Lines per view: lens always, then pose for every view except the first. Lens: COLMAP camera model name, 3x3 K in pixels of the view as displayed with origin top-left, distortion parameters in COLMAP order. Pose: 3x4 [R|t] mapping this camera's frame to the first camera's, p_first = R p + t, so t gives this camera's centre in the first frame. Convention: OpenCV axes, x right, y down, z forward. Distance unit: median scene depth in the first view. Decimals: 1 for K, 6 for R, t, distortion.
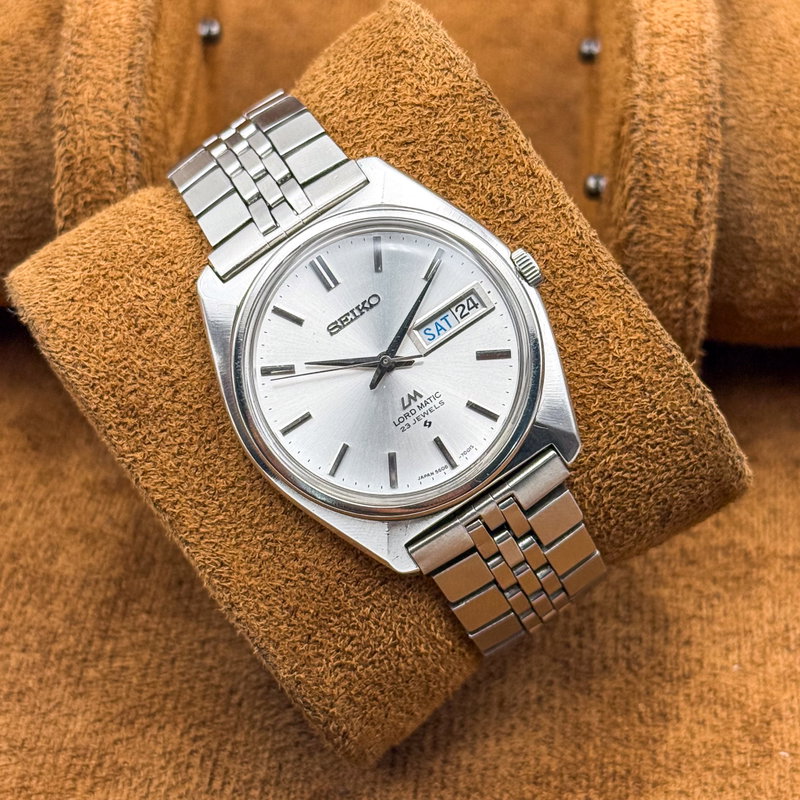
lens RADIAL K [[2022.9, 0, 388.0], [0, 2022.9, 387.0], [0, 0, 1]] dist [0.393181, 0.000000]
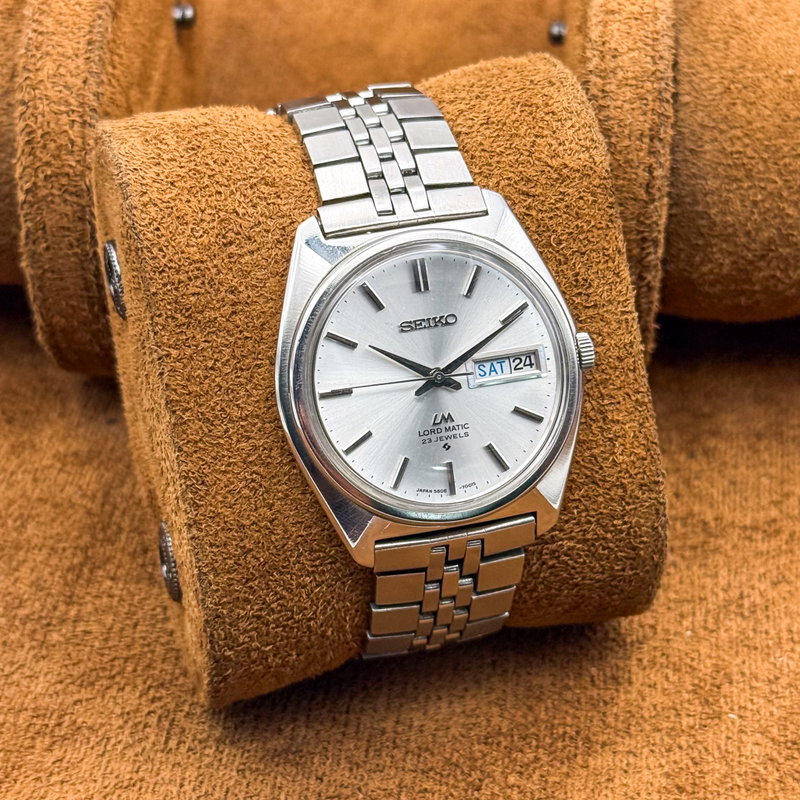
lens RADIAL K [[2022.9, 0, 398.8], [0, 2022.9, 380.2], [0, 0, 1]] dist [0.393181, 0.000000]
pose [[0.876482, 0.425725, 0.224805, -0.247548], [-0.428838, 0.902609, -0.037339, 0.035881], [-0.218807, -0.063678, 0.973688, -0.021715]]
